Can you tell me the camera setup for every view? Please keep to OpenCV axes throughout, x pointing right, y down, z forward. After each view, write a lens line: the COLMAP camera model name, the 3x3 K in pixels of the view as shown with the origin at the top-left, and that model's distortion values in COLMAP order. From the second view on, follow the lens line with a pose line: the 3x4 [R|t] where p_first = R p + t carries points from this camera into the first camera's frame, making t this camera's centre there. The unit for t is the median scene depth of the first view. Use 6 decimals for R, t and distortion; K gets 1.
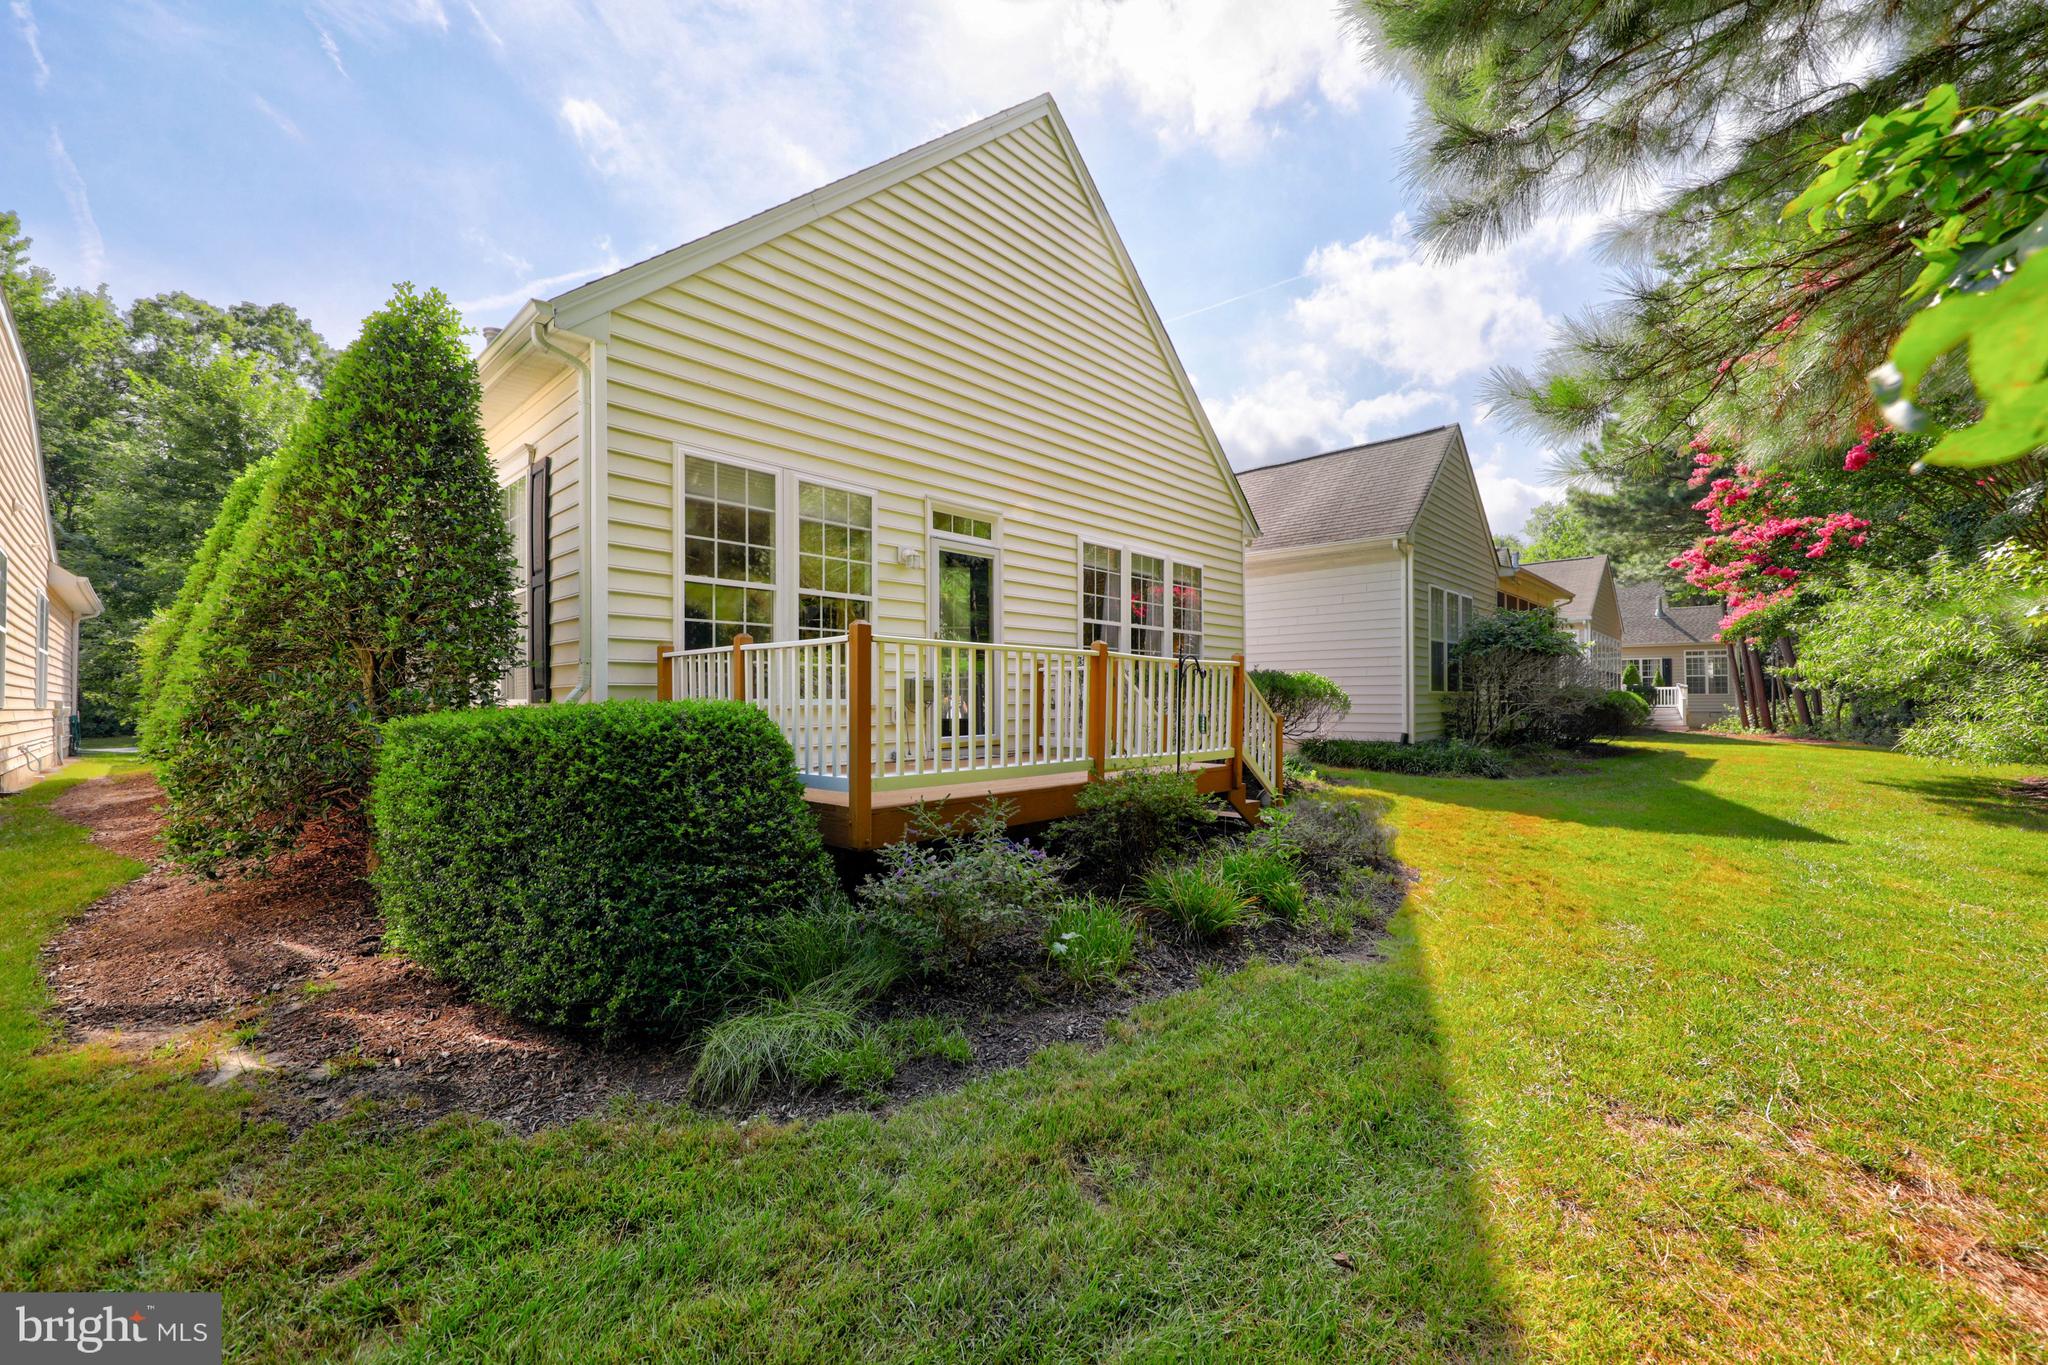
lens RADIAL K [[836.0, 0, 1025.2], [0, 836.0, 694.8], [0, 0, 1]] dist [-0.001274, -0.002452]
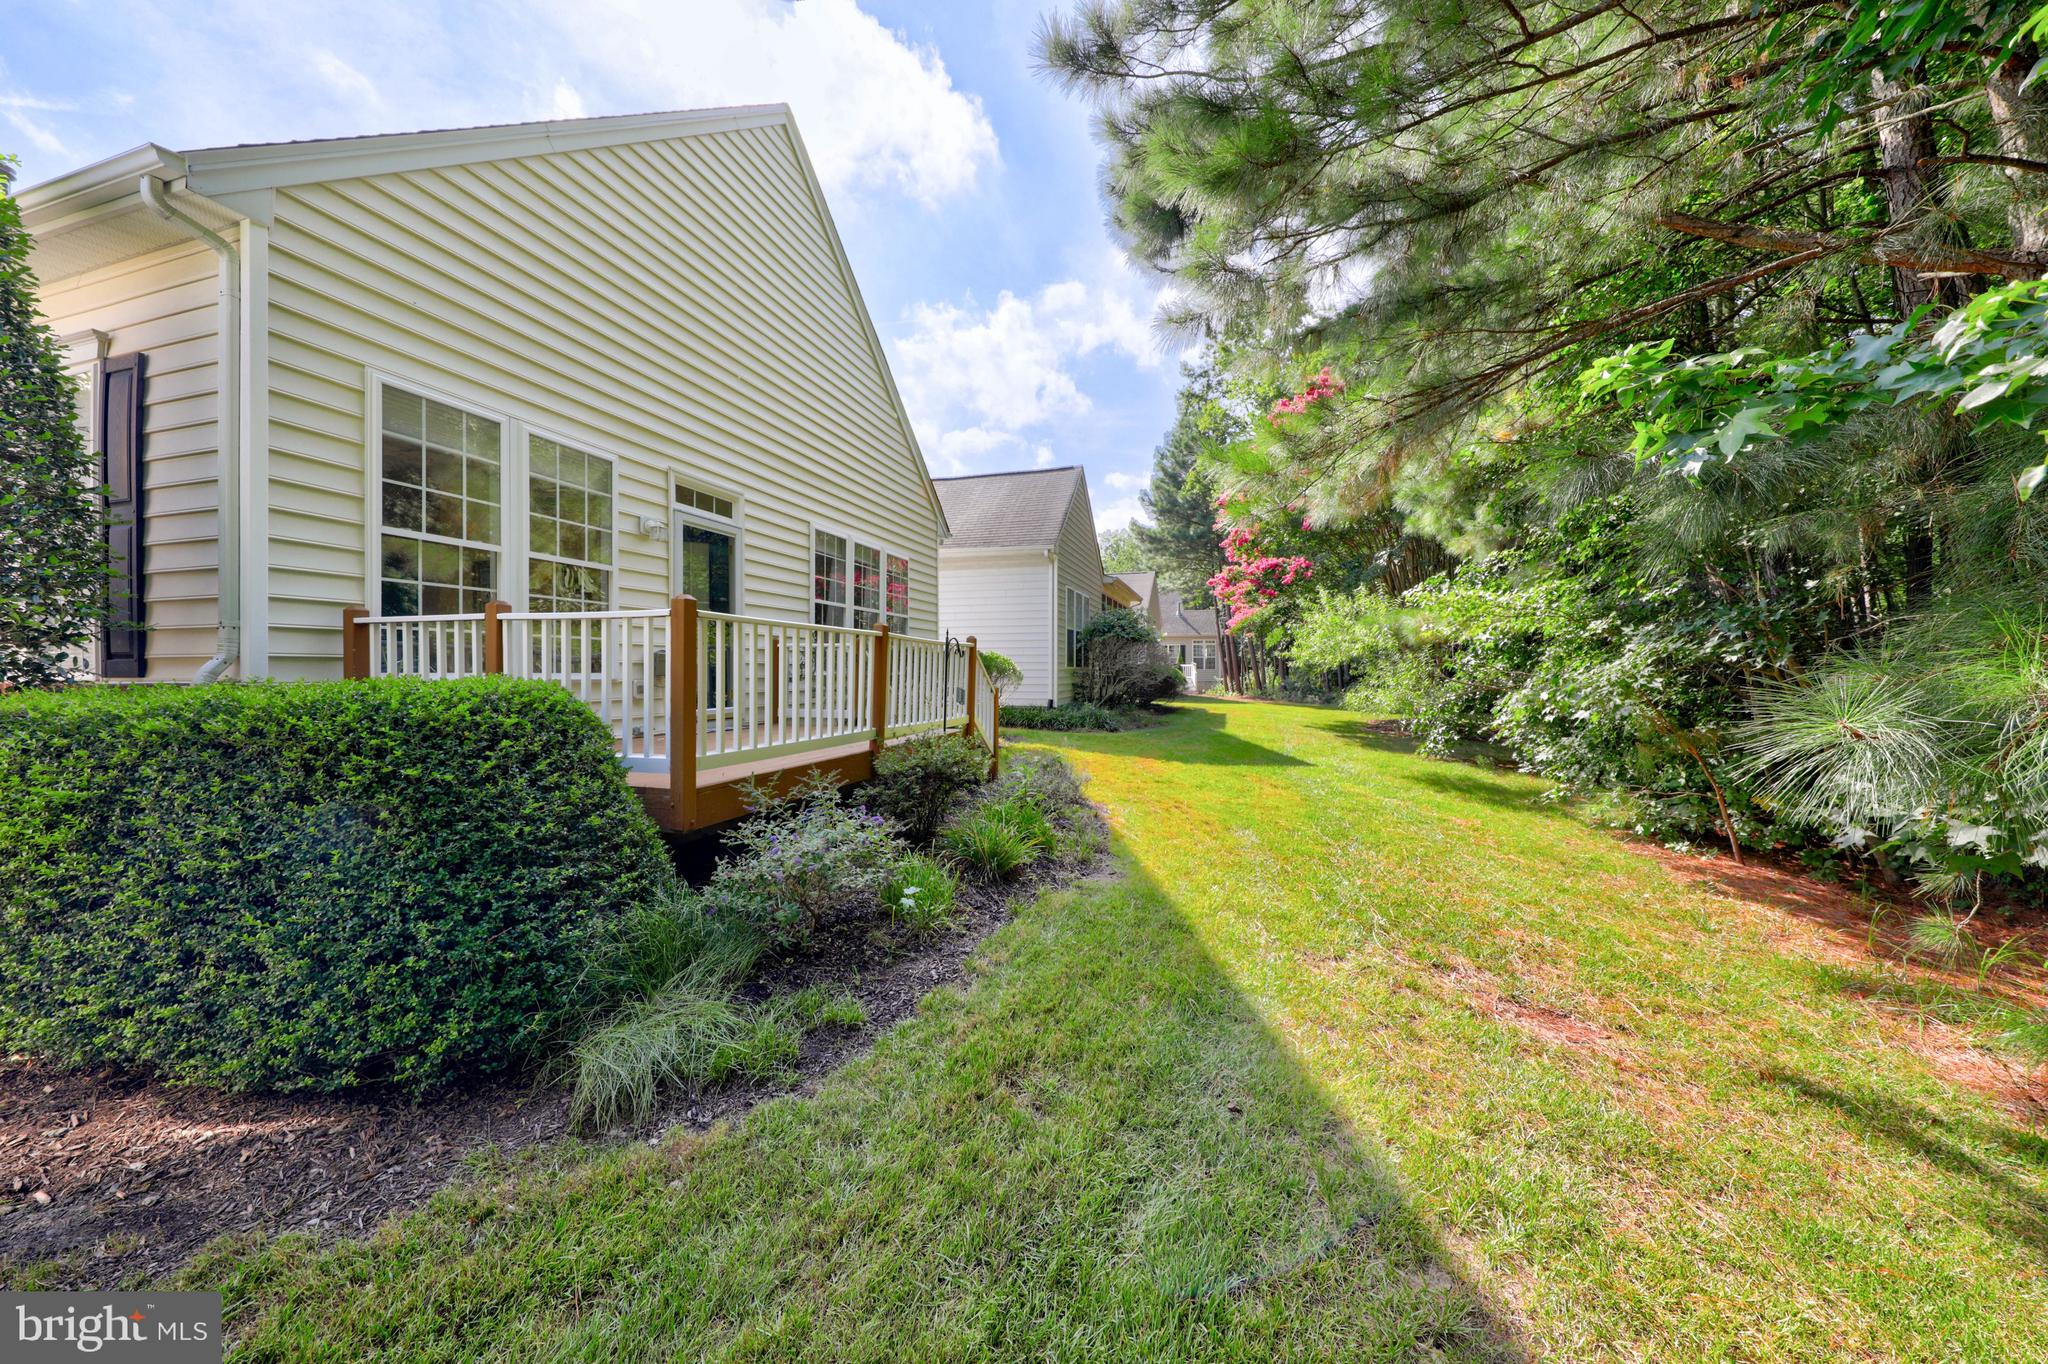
lens RADIAL K [[714.1, 0, 1021.2], [0, 714.1, 678.1], [0, 0, 1]] dist [-0.007832, -0.001130]
pose [[0.887882, 0.000171, 0.460072, -0.174902], [-0.008131, 0.999850, 0.015319, -0.006448], [-0.460000, -0.017342, 0.887749, 0.066960]]
